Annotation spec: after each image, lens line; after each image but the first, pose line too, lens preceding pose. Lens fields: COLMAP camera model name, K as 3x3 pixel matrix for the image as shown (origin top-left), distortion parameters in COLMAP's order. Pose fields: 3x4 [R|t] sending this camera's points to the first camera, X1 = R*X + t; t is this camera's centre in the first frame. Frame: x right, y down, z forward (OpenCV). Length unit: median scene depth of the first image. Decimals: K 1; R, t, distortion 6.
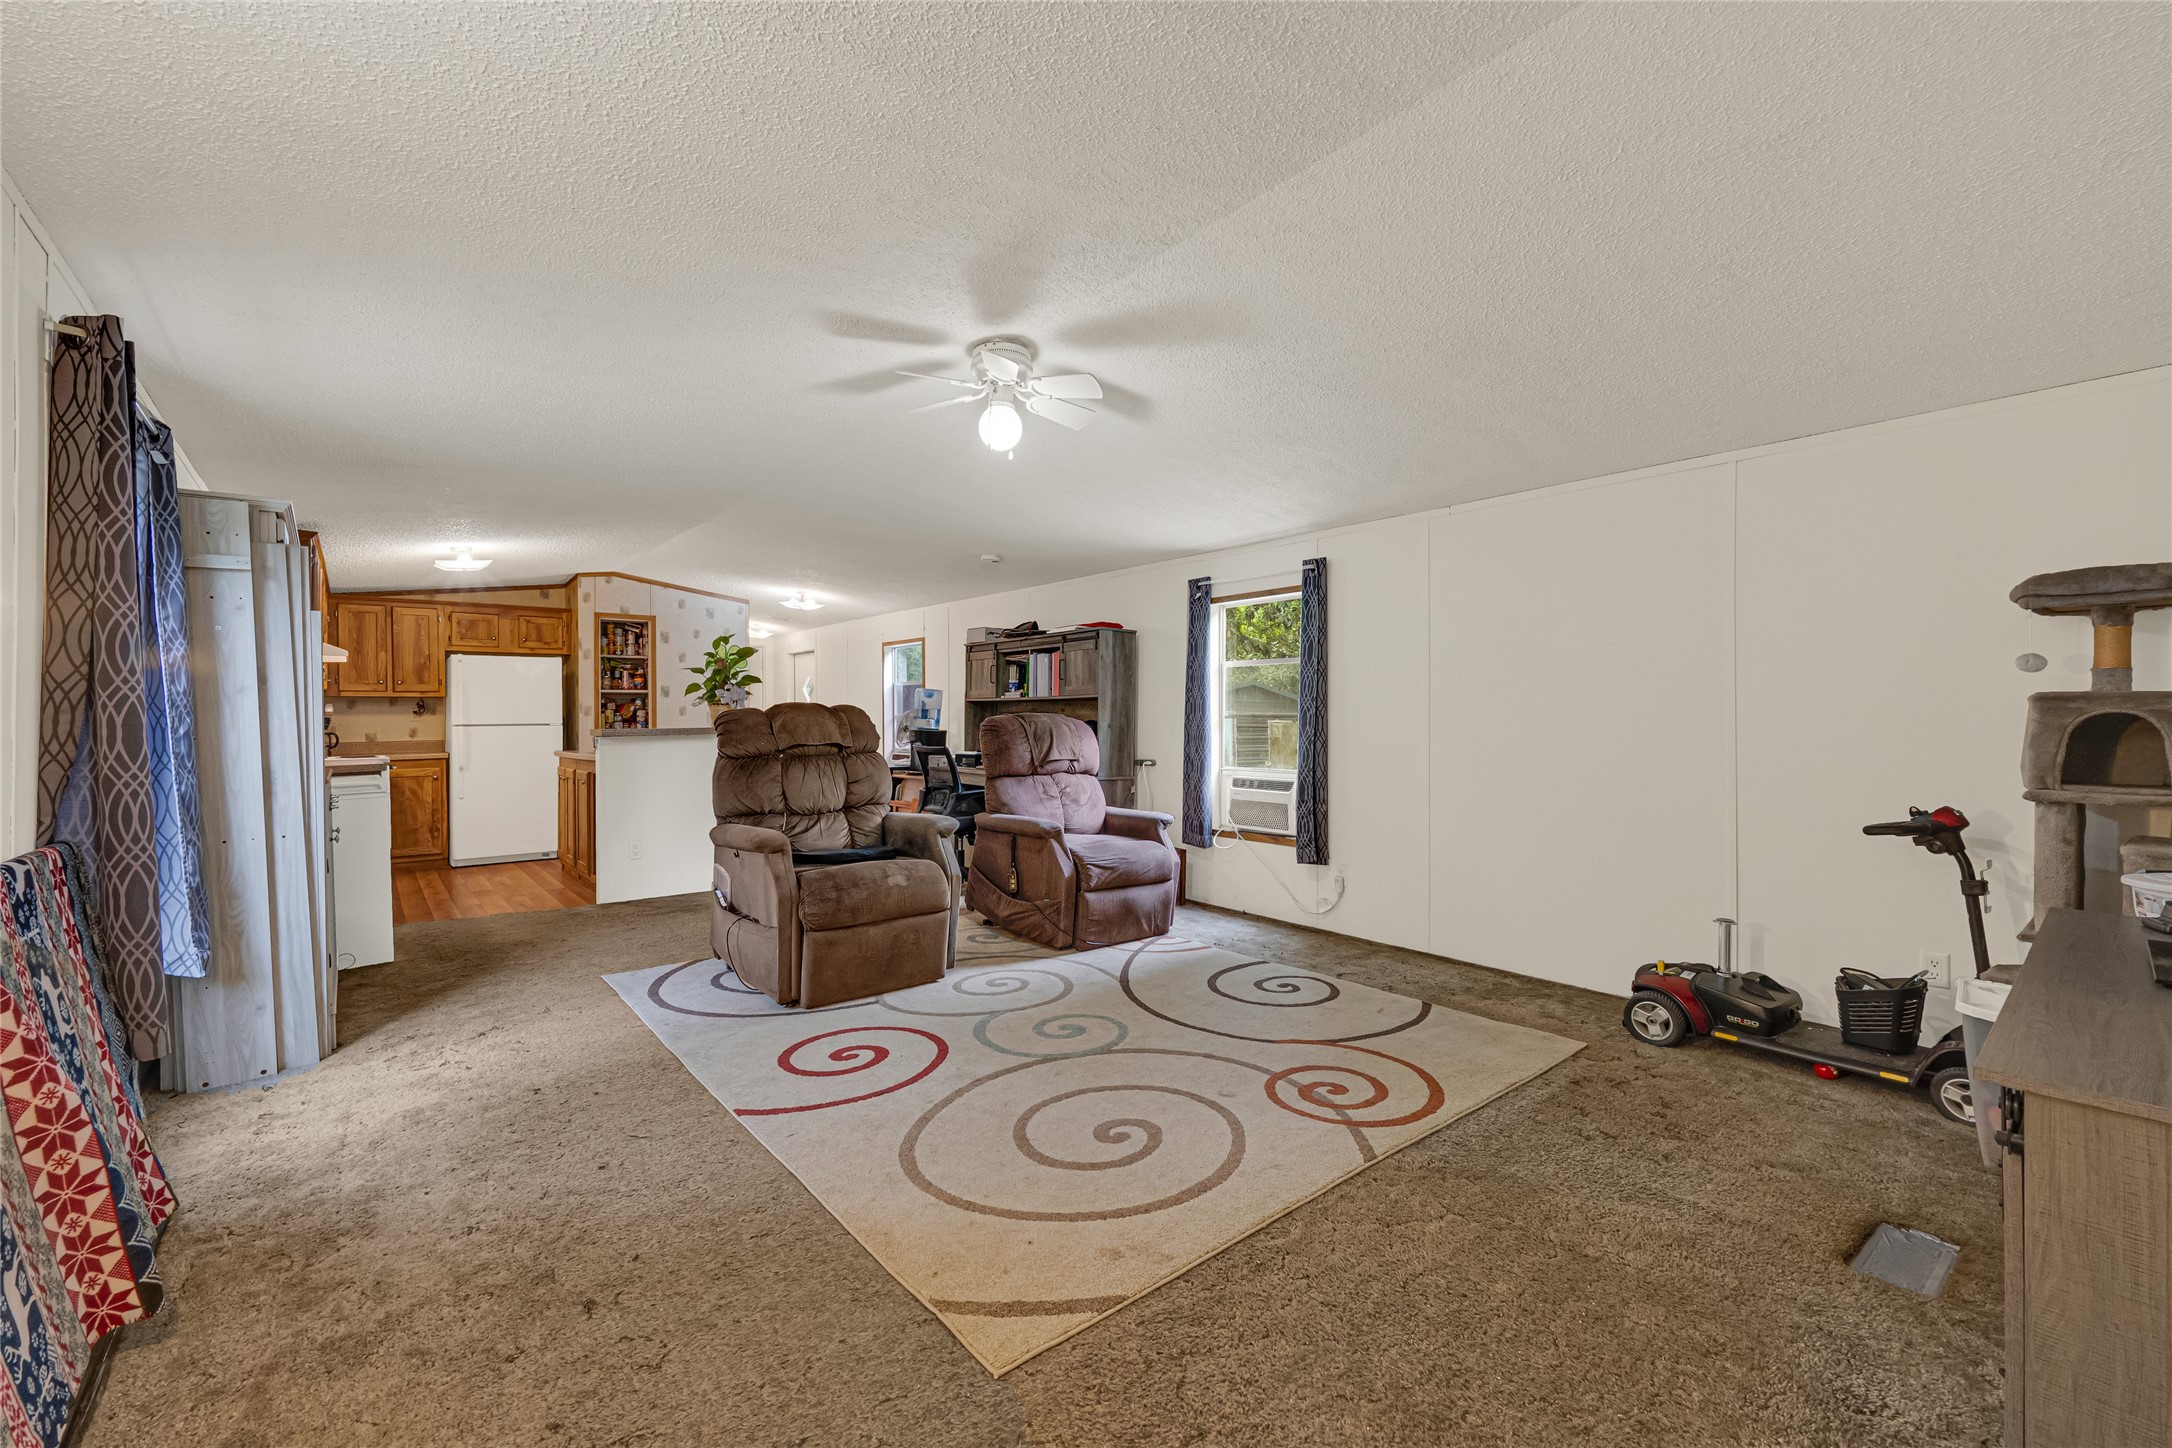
lens RADIAL K [[877.8, 0, 1086.0], [0, 877.8, 724.0], [0, 0, 1]] dist [0.000440, 0.000034]
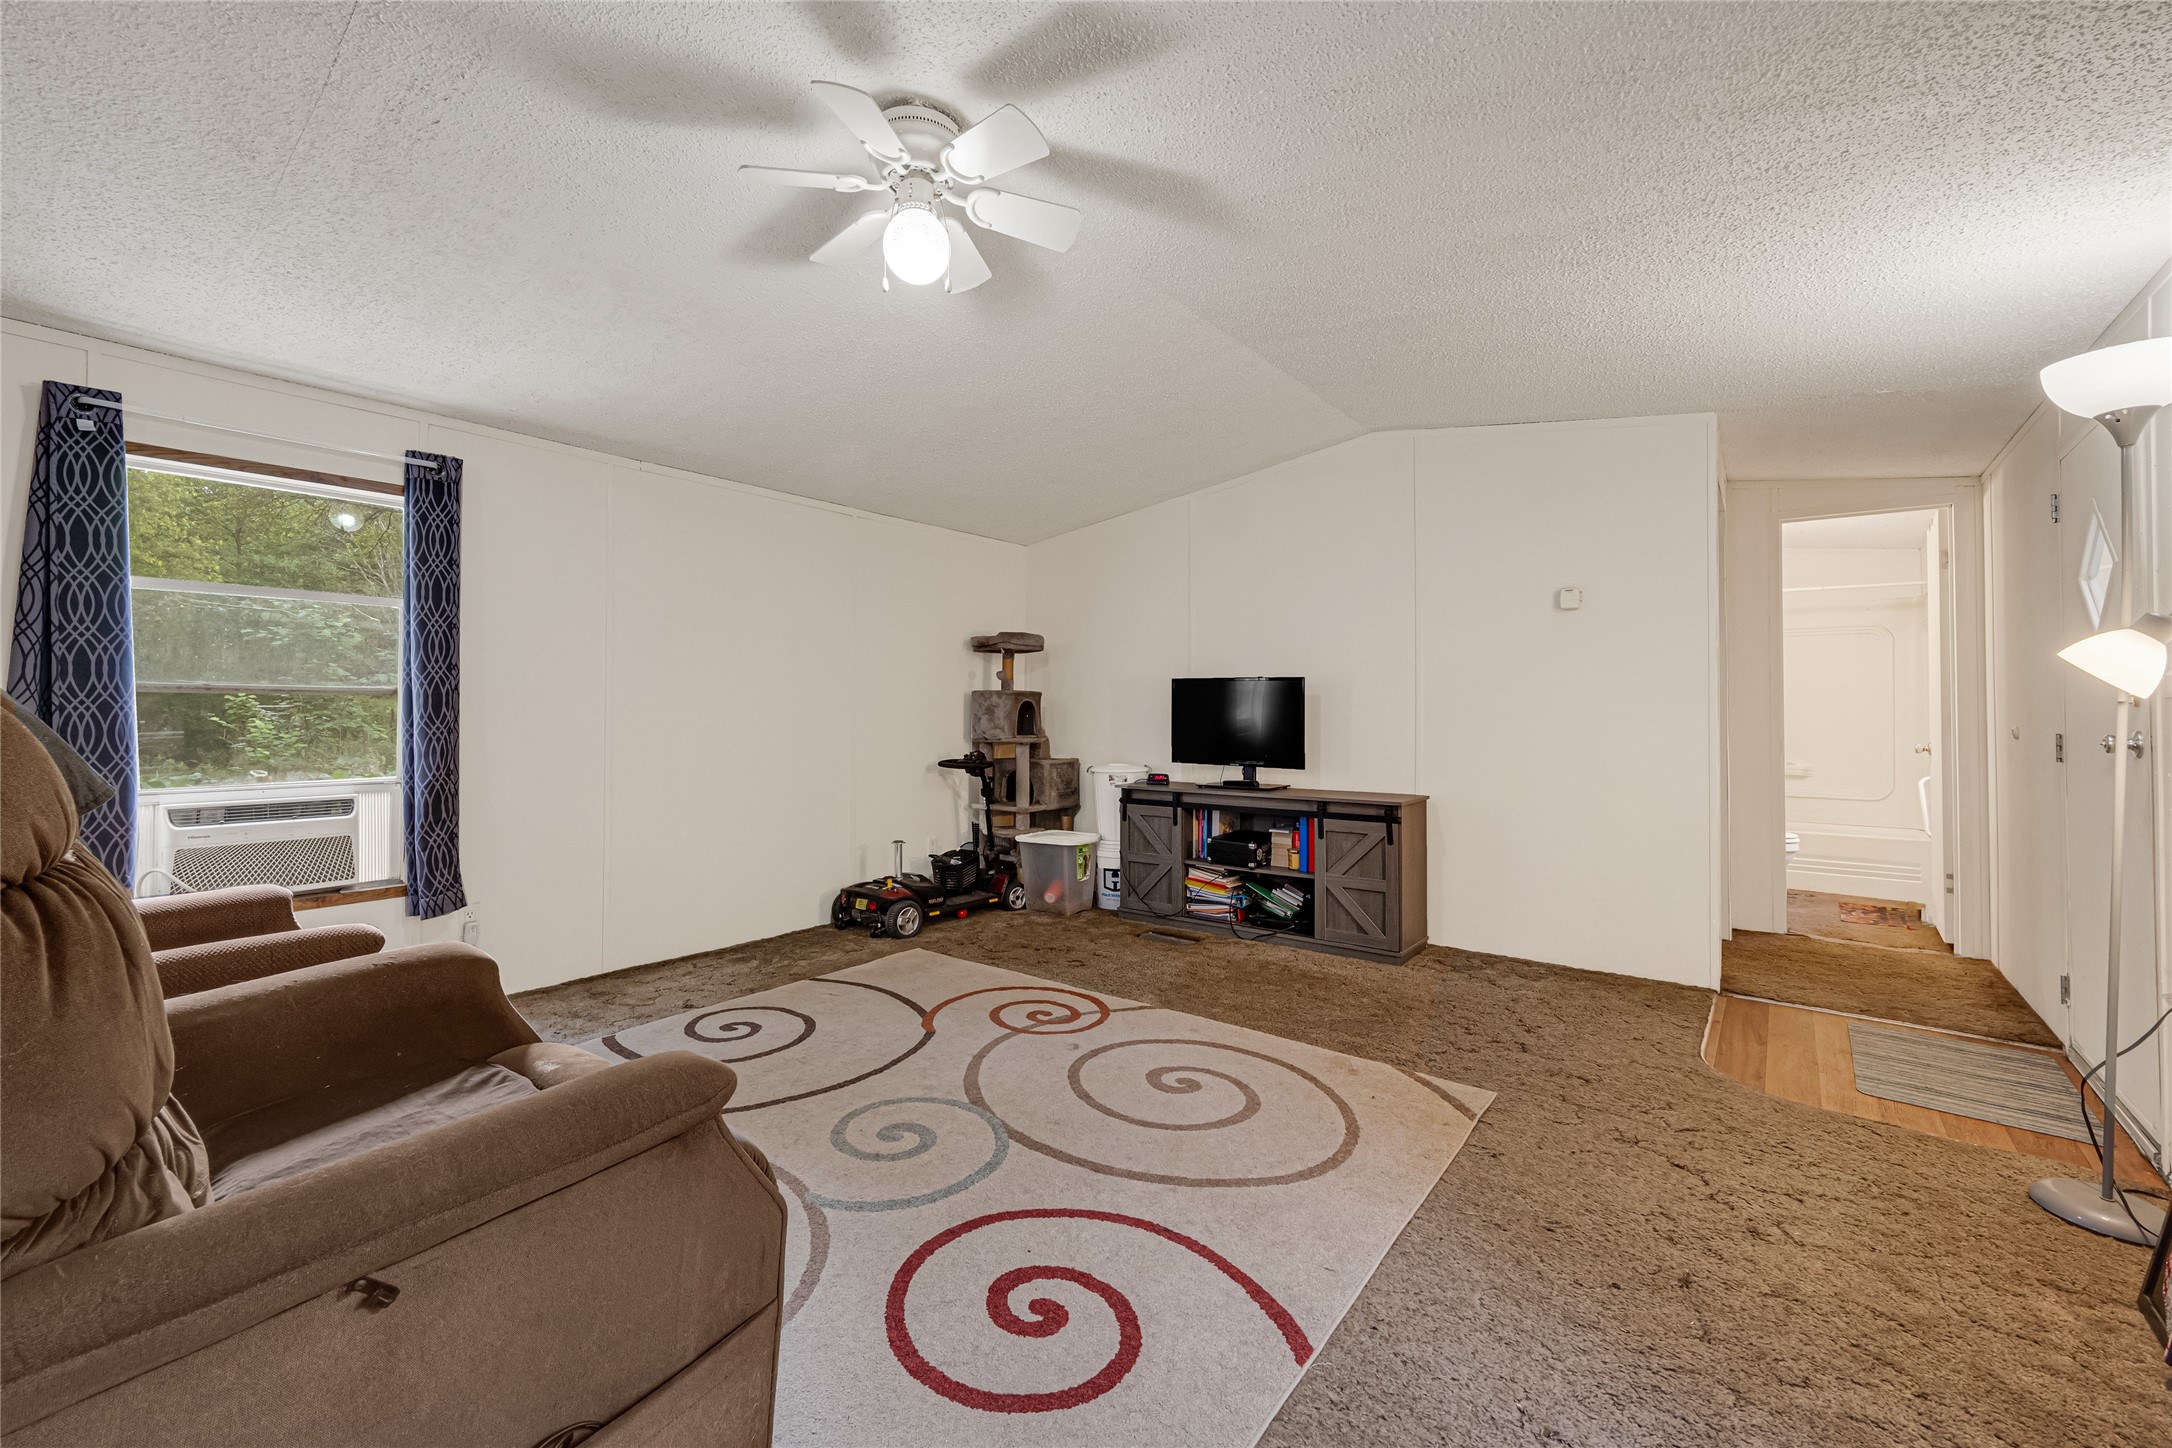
lens RADIAL K [[895.7, 0, 1070.5], [0, 895.7, 704.9], [0, 0, 1]] dist [-0.000589, -0.000034]
pose [[-0.207154, -0.000788, 0.978308, -0.739391], [-0.003552, 0.999994, 0.000053, -0.001296], [-0.978302, -0.003464, -0.207155, 0.988426]]
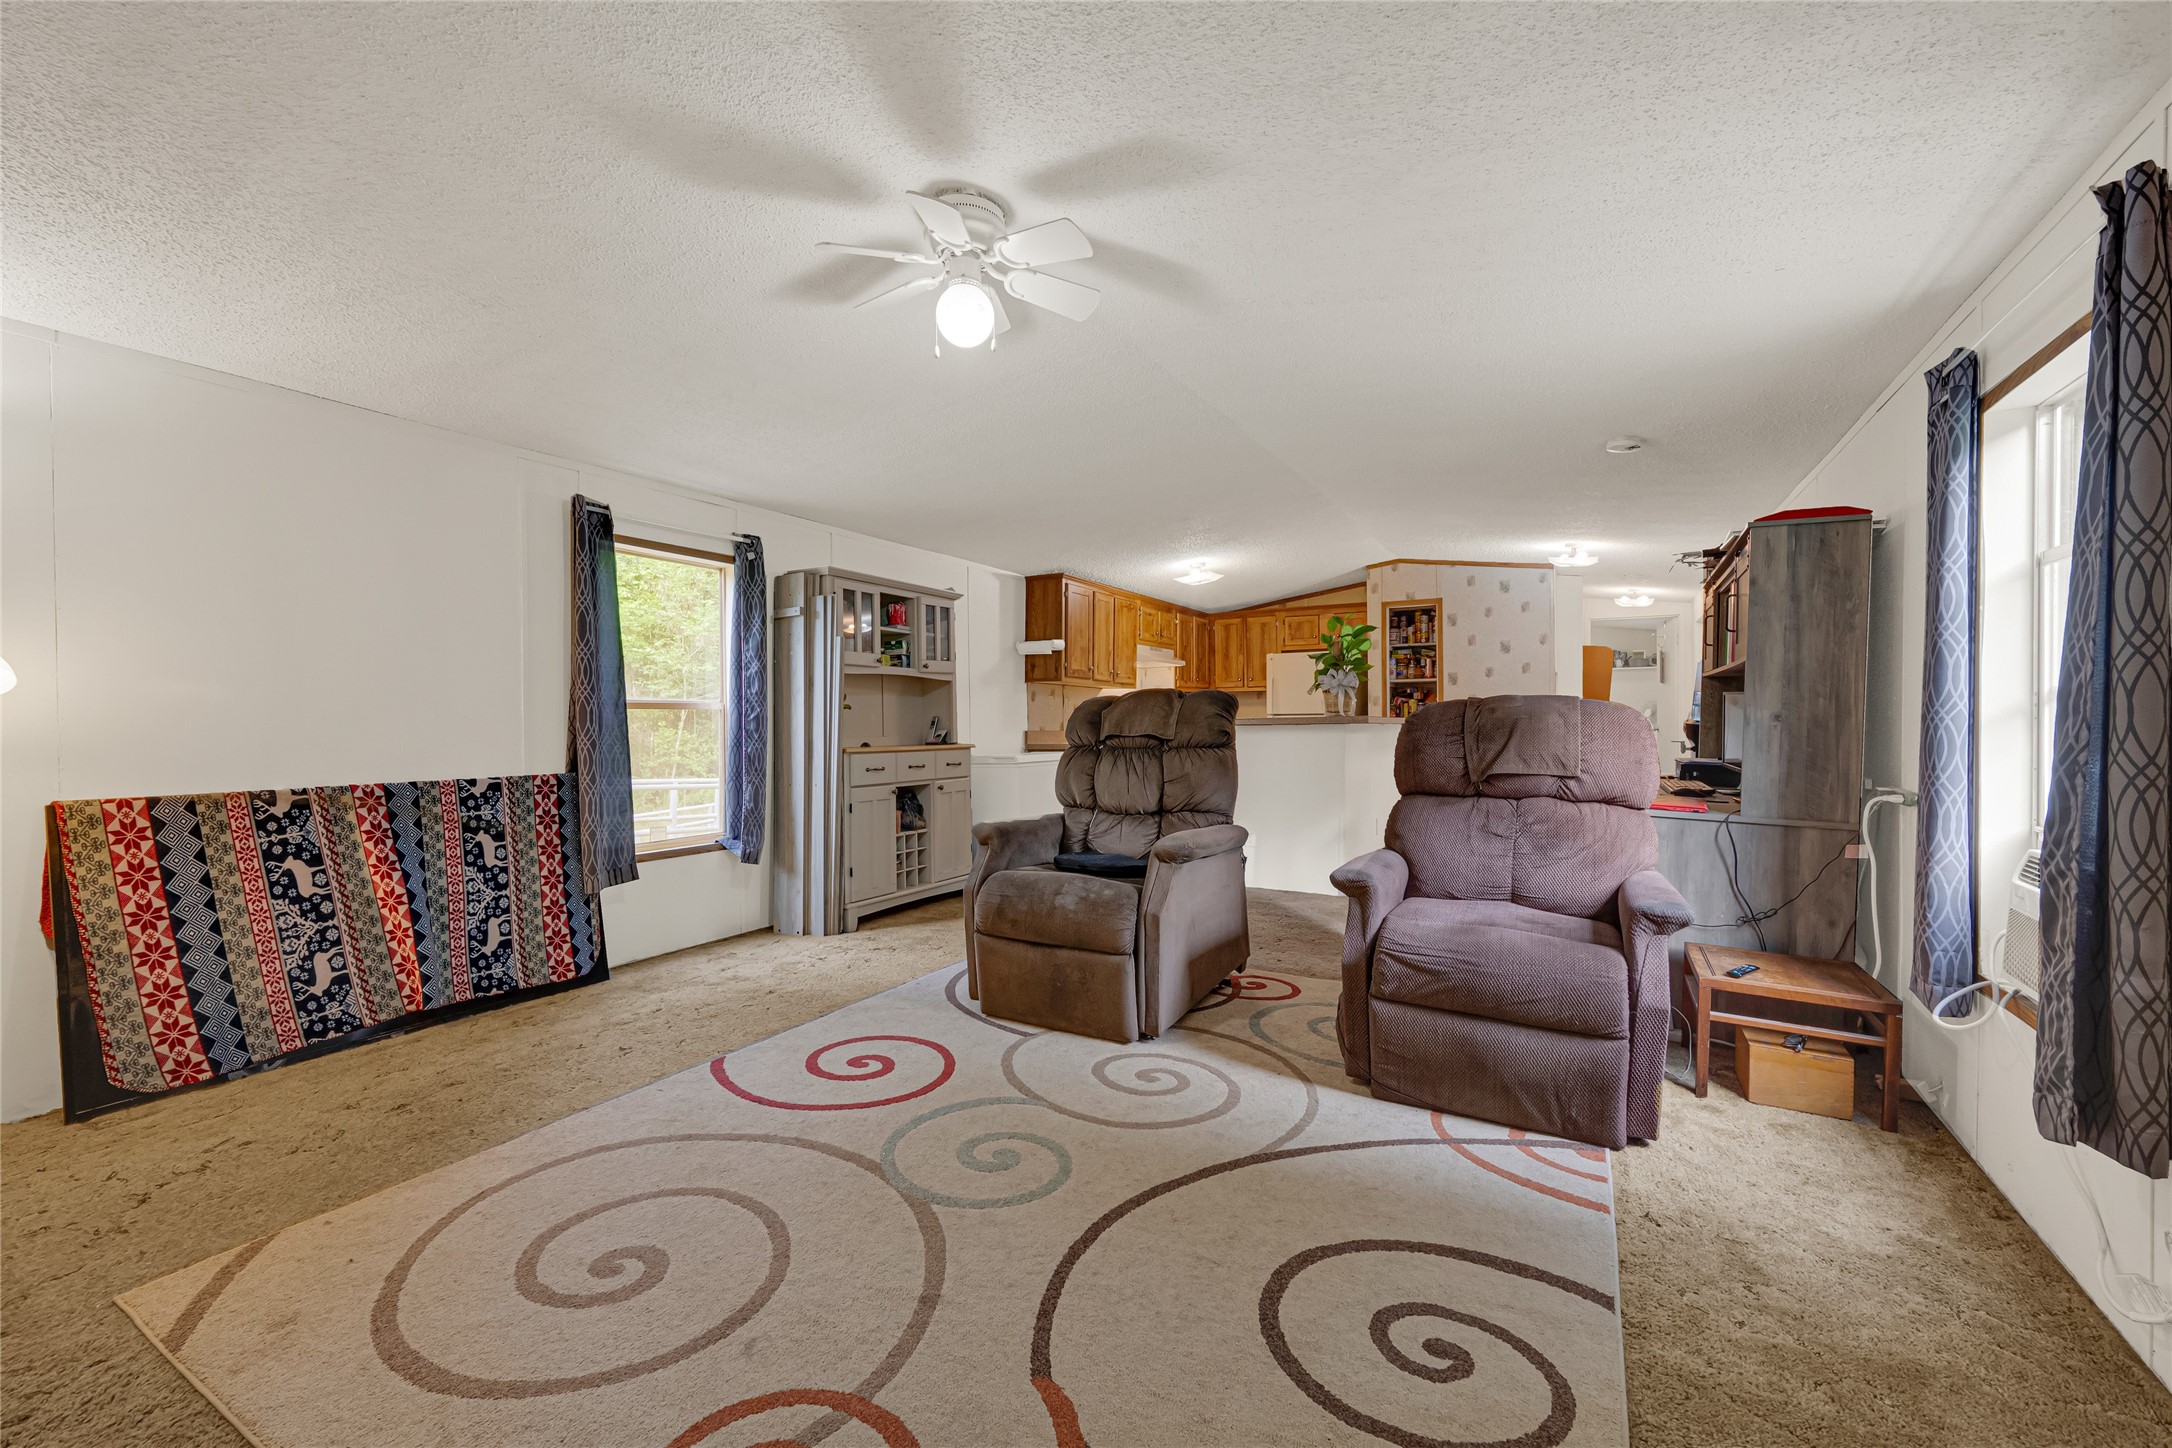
lens RADIAL K [[877.8, 0, 1086.0], [0, 877.8, 724.0], [0, 0, 1]] dist [0.000440, 0.000034]
pose [[0.357754, 0.010790, -0.933754, 0.621365], [-0.001895, 0.999940, 0.010829, 0.002940], [0.933814, -0.002105, 0.357753, 0.798620]]
